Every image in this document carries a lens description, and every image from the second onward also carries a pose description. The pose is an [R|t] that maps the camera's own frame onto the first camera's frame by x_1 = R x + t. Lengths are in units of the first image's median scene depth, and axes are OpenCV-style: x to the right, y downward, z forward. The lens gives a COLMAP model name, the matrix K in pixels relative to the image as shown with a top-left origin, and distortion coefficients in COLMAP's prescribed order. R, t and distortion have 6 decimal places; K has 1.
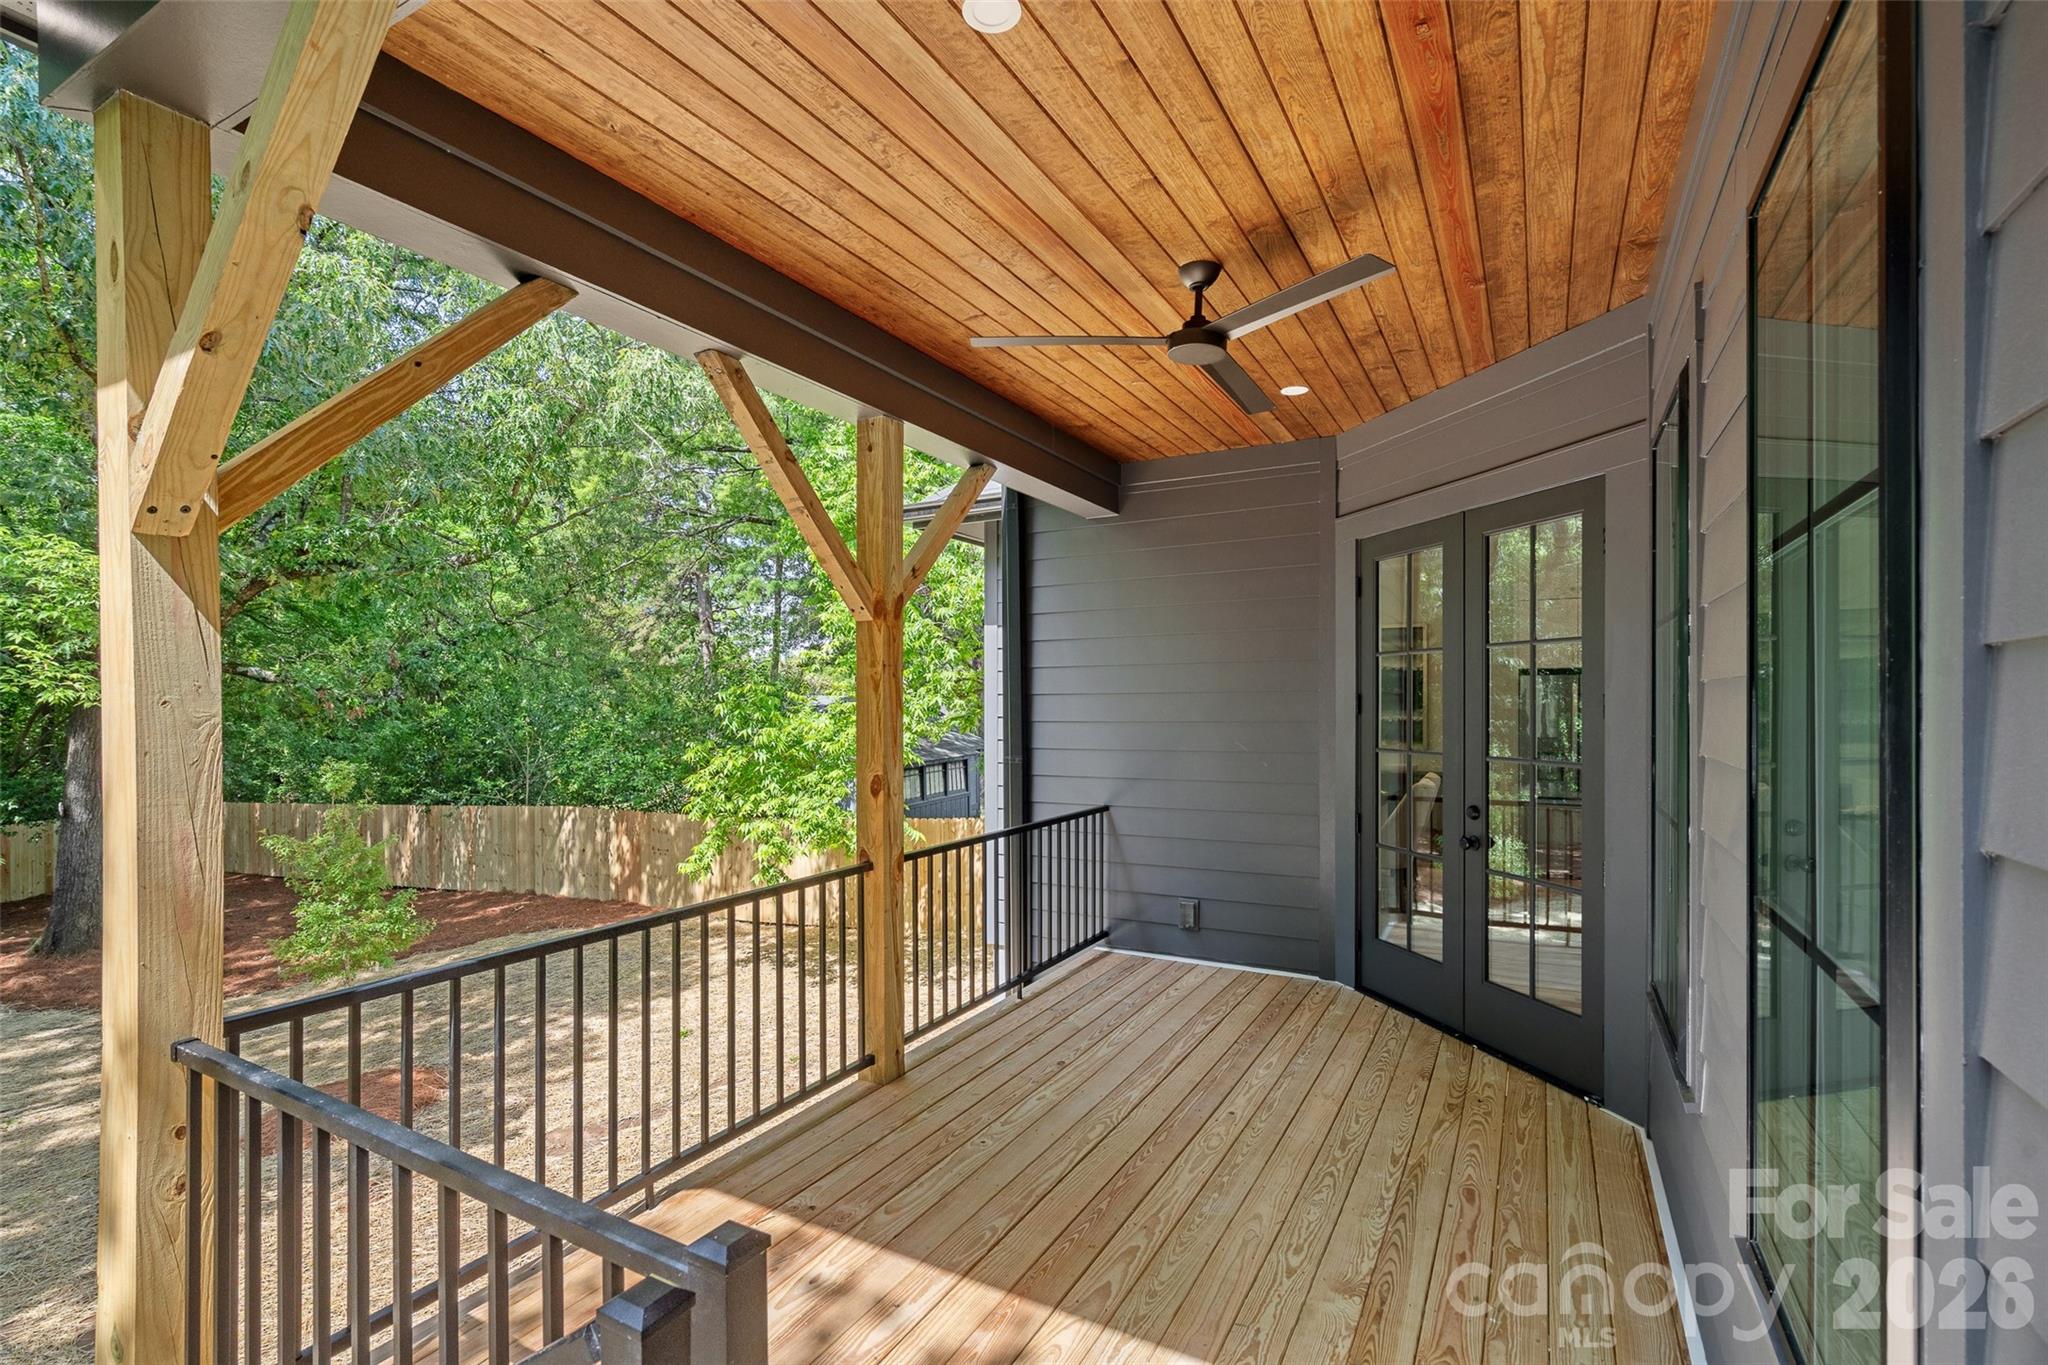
lens RADIAL K [[946.7, 0, 1035.1], [0, 946.7, 707.2], [0, 0, 1]] dist [-0.004217, 0.003253]
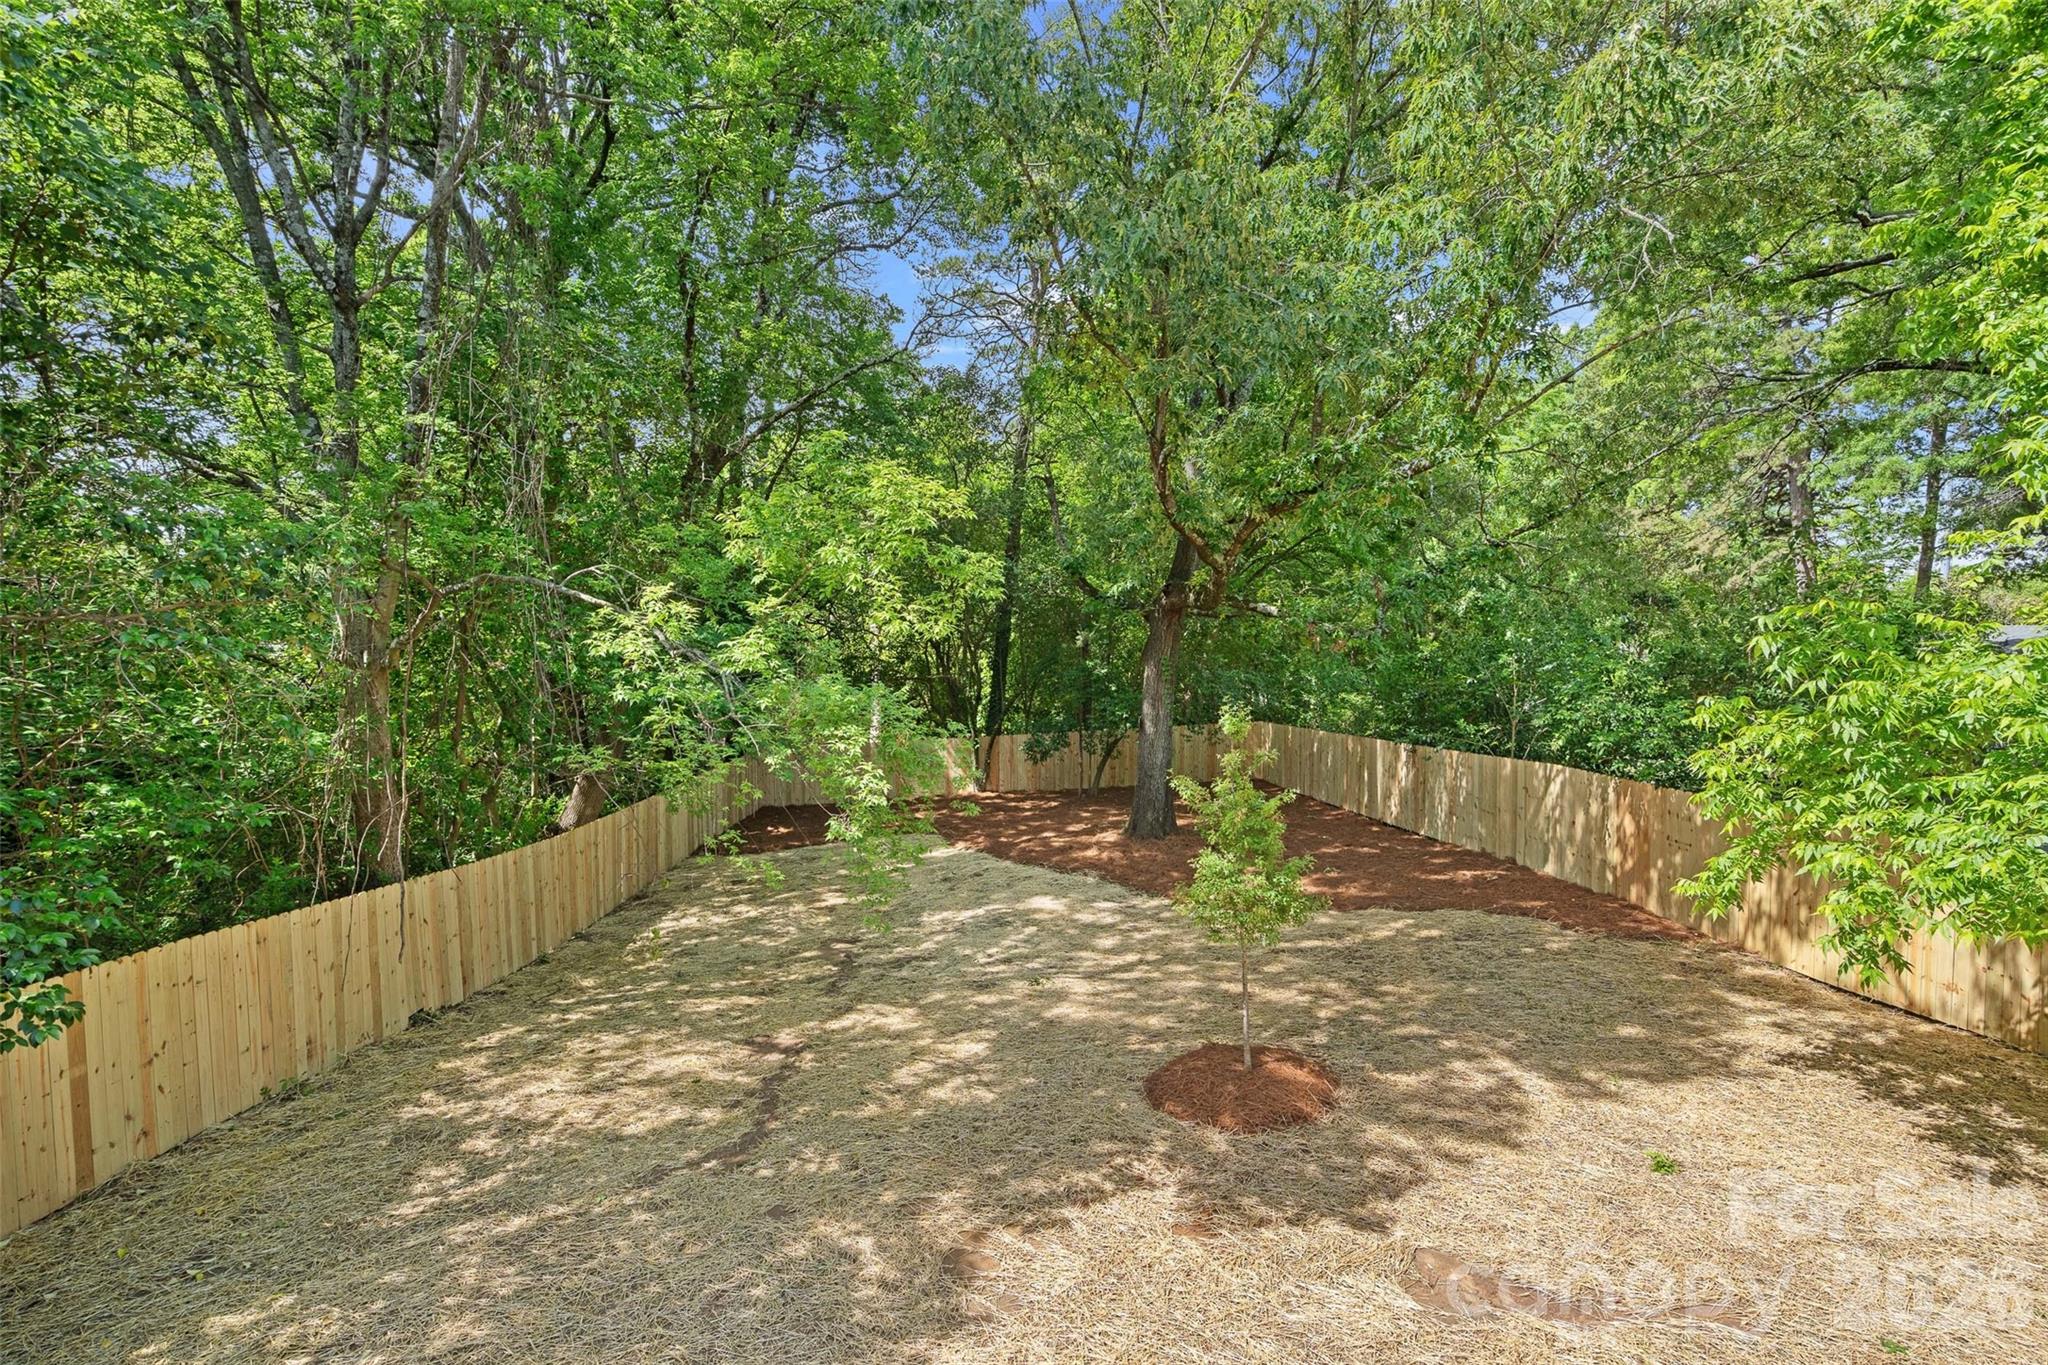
lens RADIAL K [[946.7, 0, 1013.4], [0, 946.7, 681.1], [0, 0, 1]] dist [-0.004217, 0.003253]
pose [[0.508398, 0.039546, -0.860213, -0.041693], [-0.003177, 0.999024, 0.044050, -0.000285], [0.861116, -0.019662, 0.508028, 0.202288]]
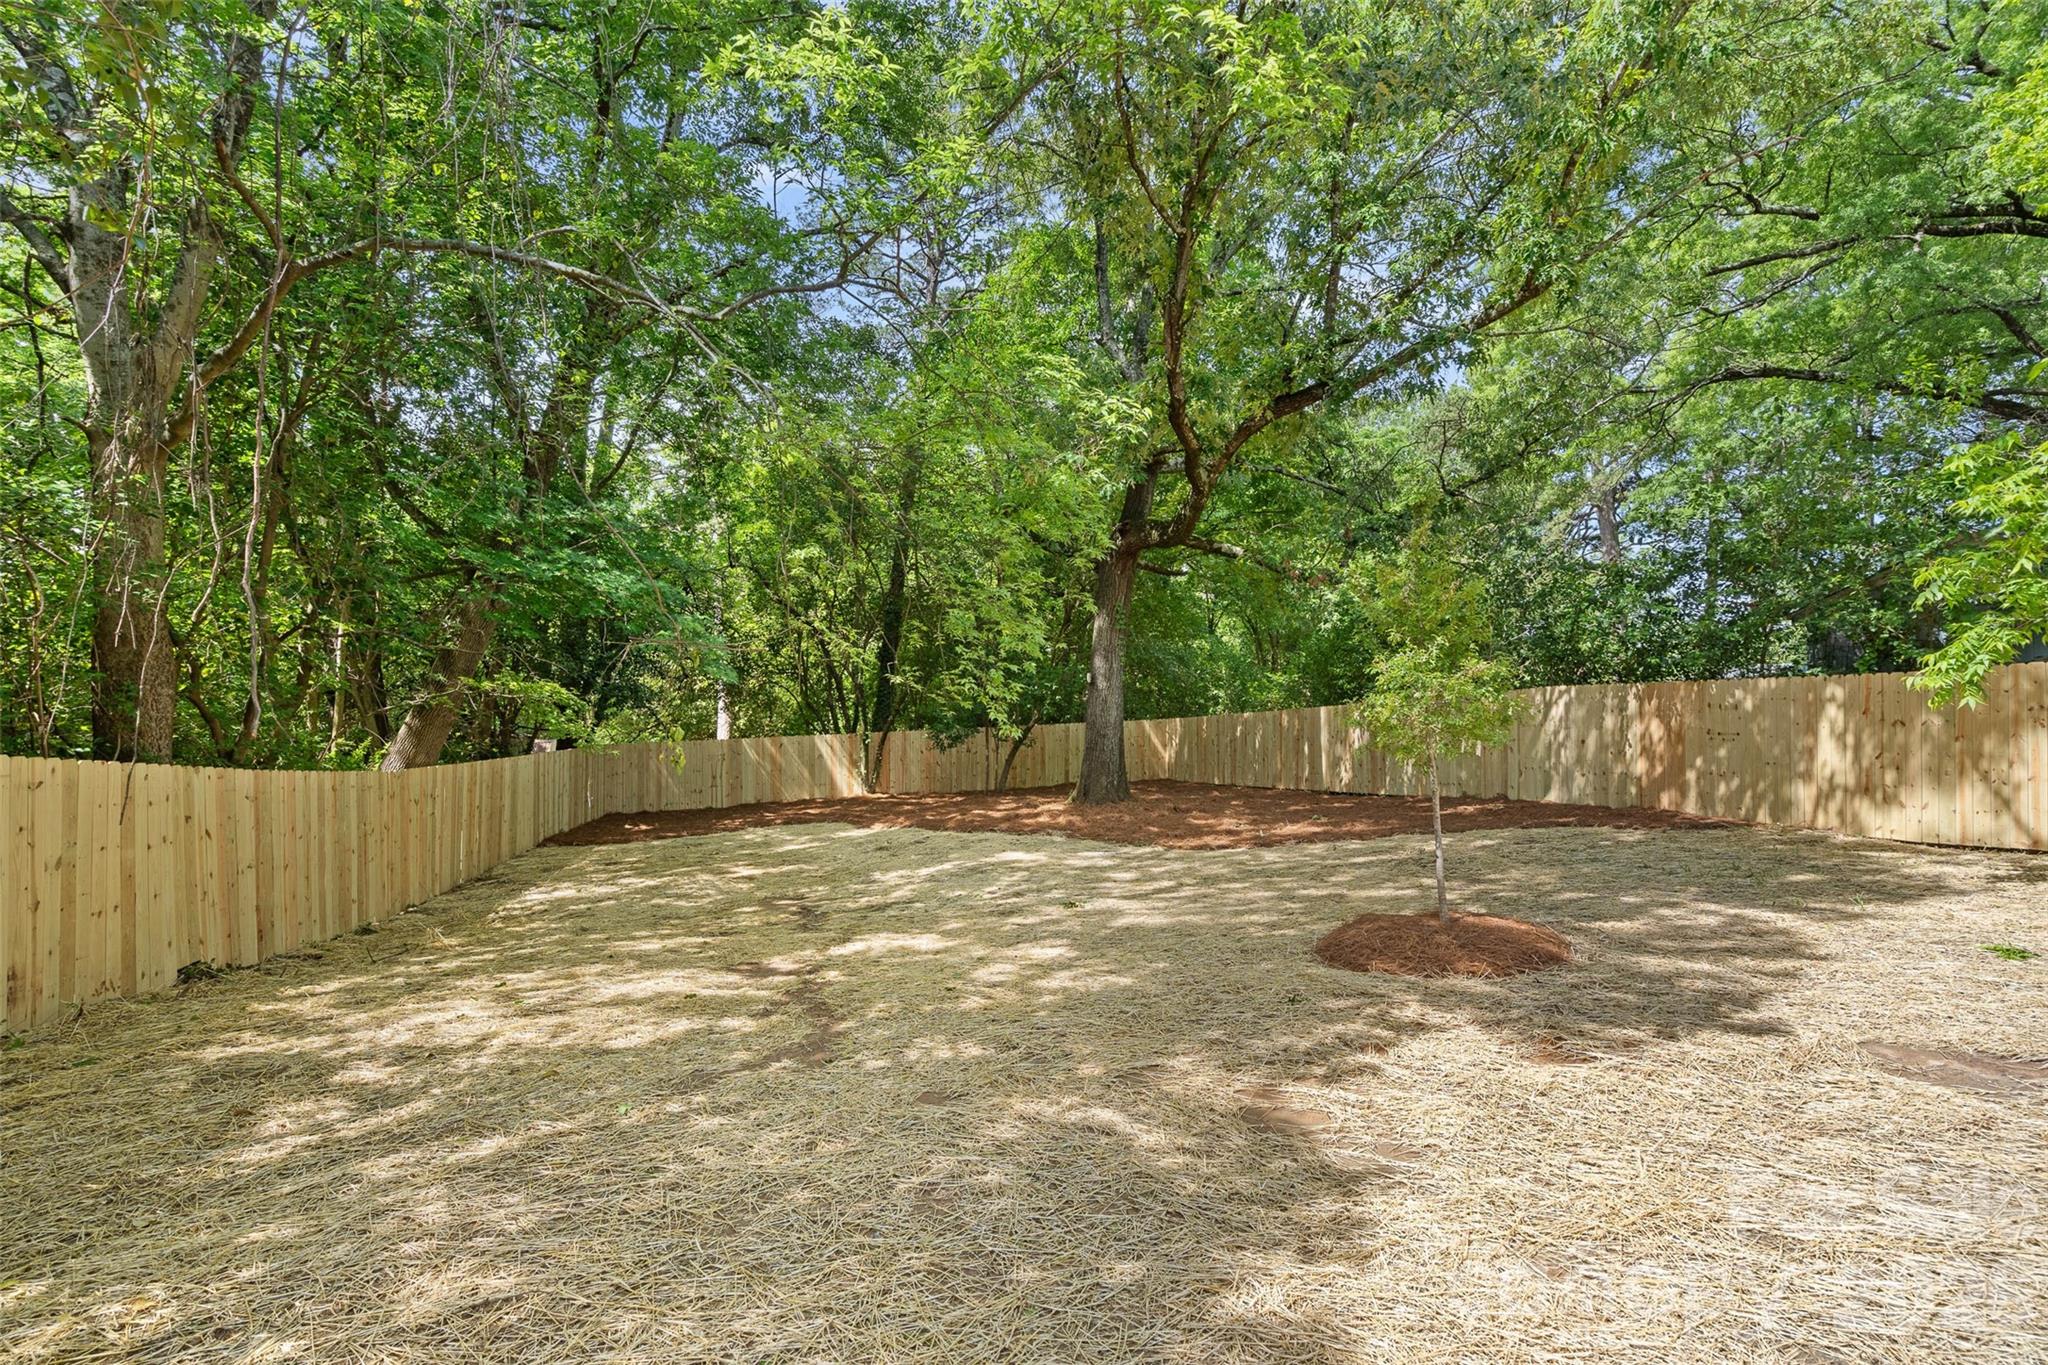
lens RADIAL K [[946.7, 0, 1011.7], [0, 946.7, 718.2], [0, 0, 1]] dist [-0.004217, 0.003253]
pose [[0.679262, 0.000270, -0.733895, -0.236890], [-0.014391, 0.999813, -0.012951, 0.150834], [0.733754, 0.019359, 0.679139, 0.152844]]
